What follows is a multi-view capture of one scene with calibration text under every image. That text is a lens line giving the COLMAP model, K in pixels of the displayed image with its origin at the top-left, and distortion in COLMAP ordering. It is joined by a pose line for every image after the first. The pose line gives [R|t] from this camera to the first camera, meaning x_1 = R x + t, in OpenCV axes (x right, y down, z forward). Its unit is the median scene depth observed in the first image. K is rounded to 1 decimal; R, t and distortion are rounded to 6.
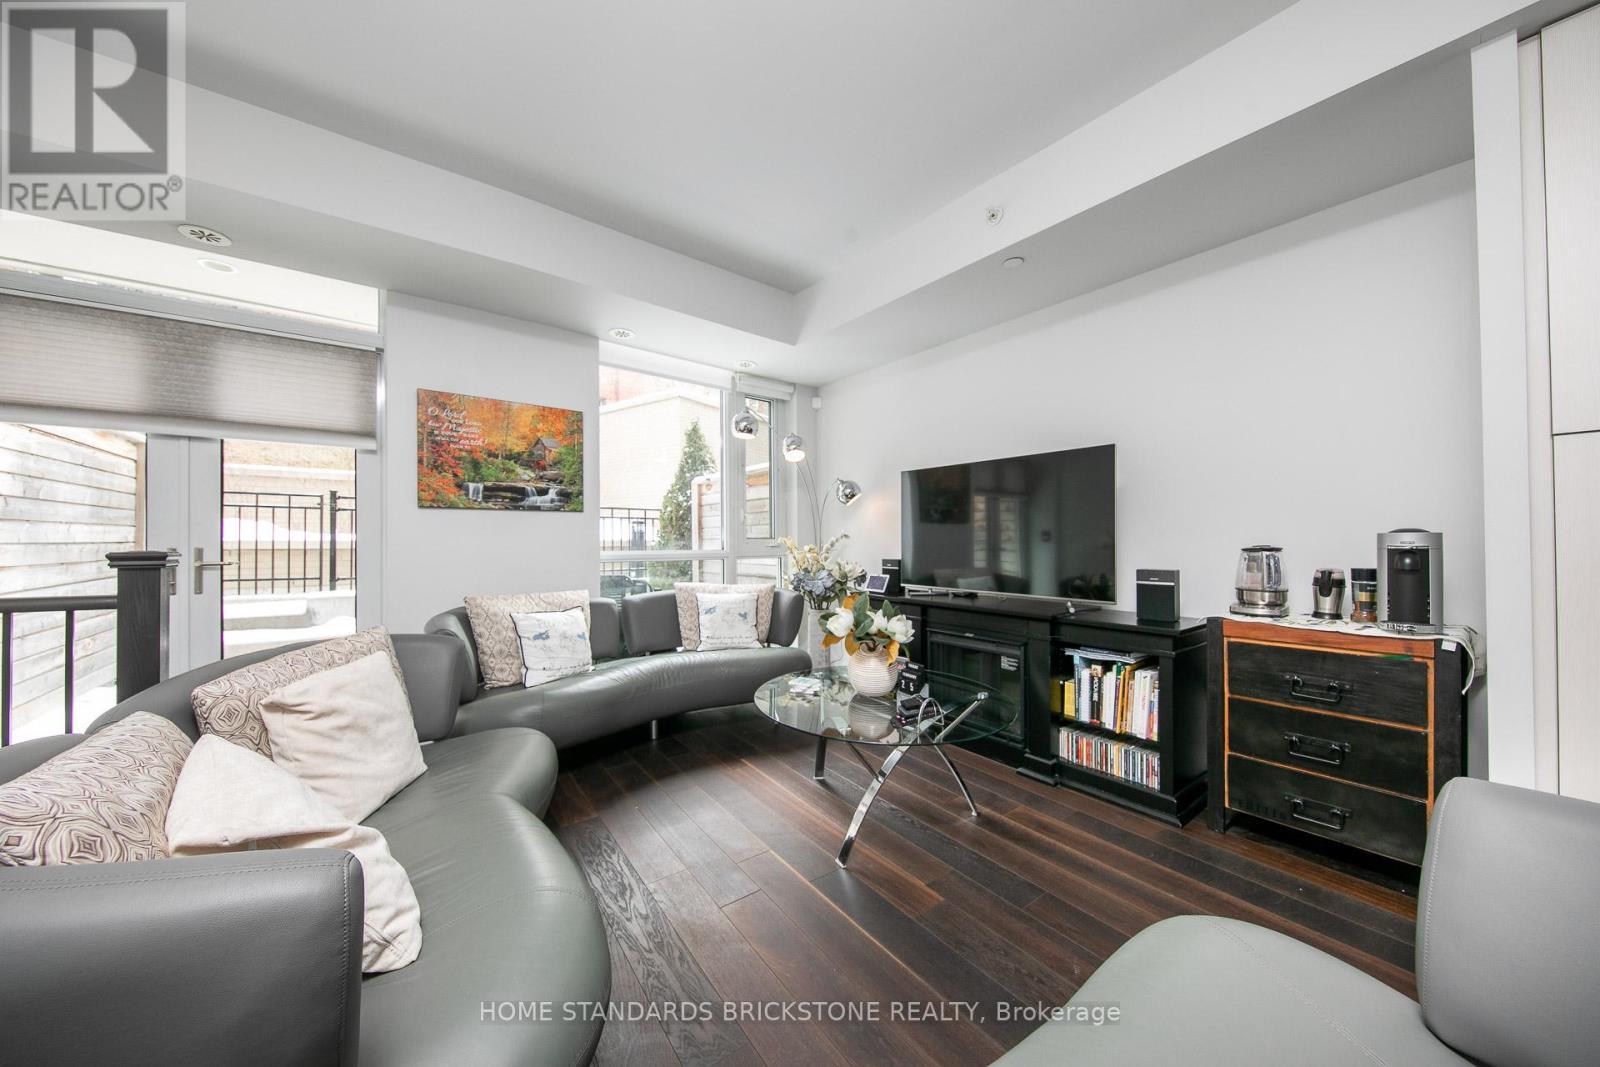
lens RADIAL K [[557.0, 0, 795.4], [0, 557.0, 539.6], [0, 0, 1]] dist [-0.002008, -0.000704]
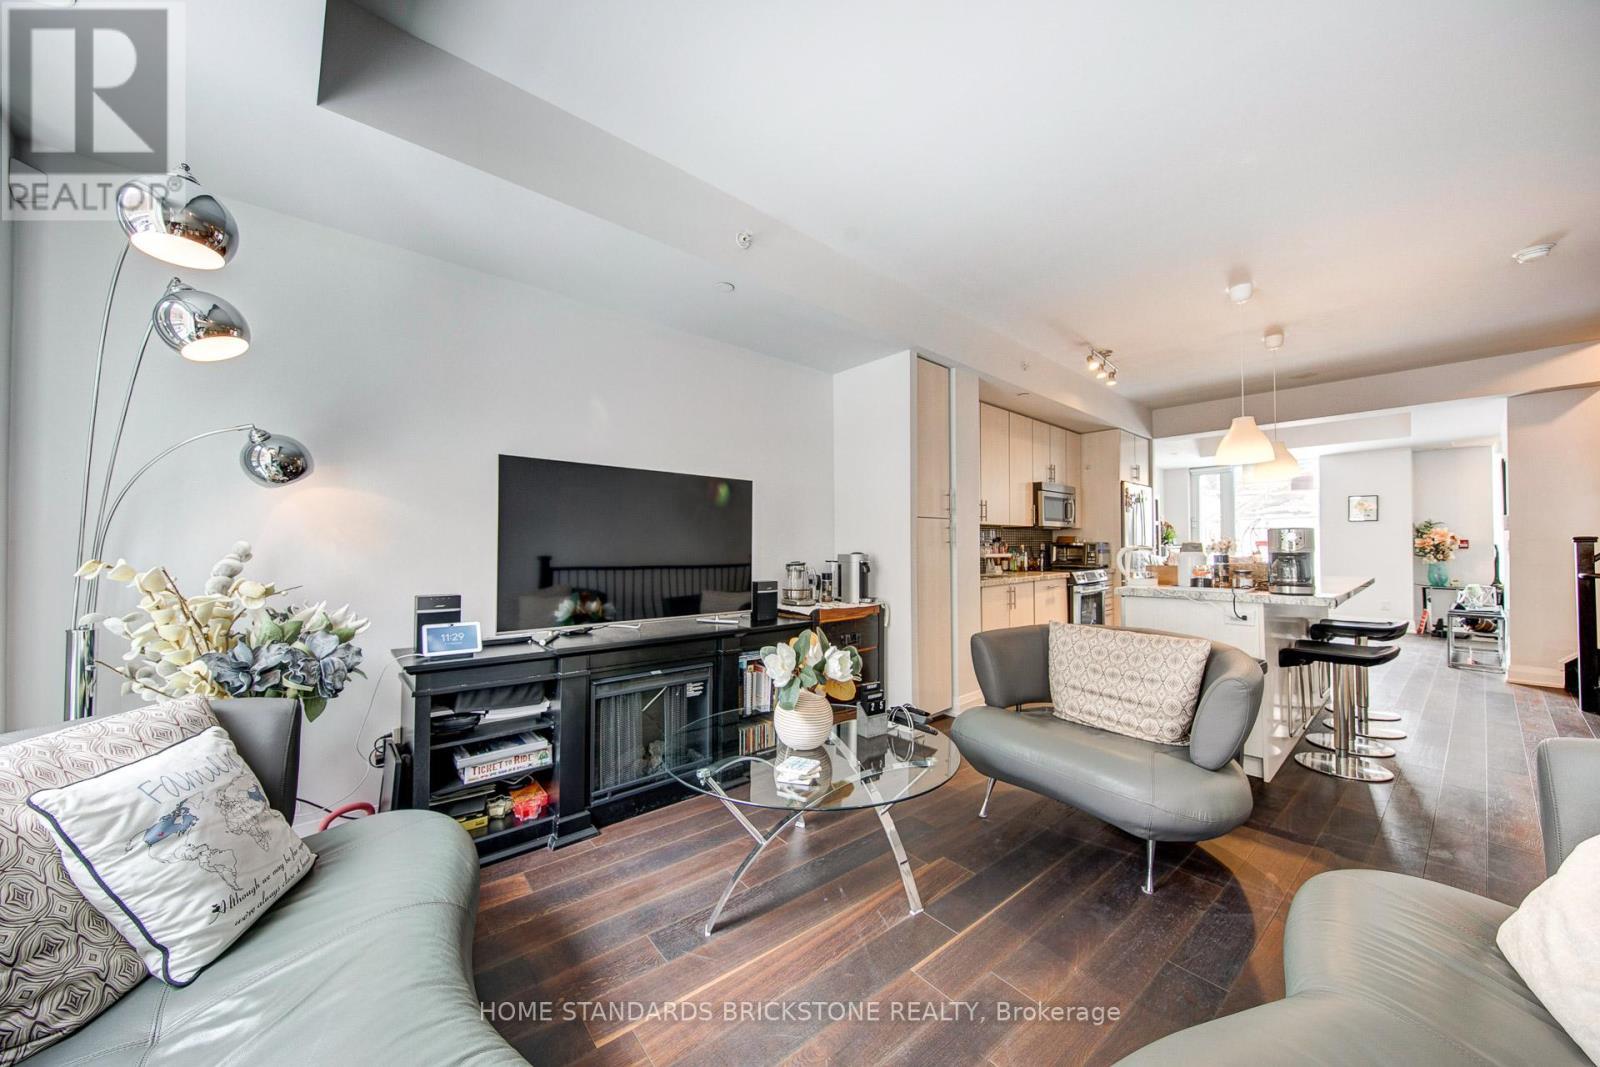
lens RADIAL K [[557.0, 0, 794.4], [0, 557.0, 541.9], [0, 0, 1]] dist [-0.002008, -0.000704]
pose [[-0.080583, 0.014594, 0.996641, -0.560503], [-0.002123, 0.999888, -0.014813, -0.016488], [-0.996746, -0.003309, -0.080543, 0.859416]]
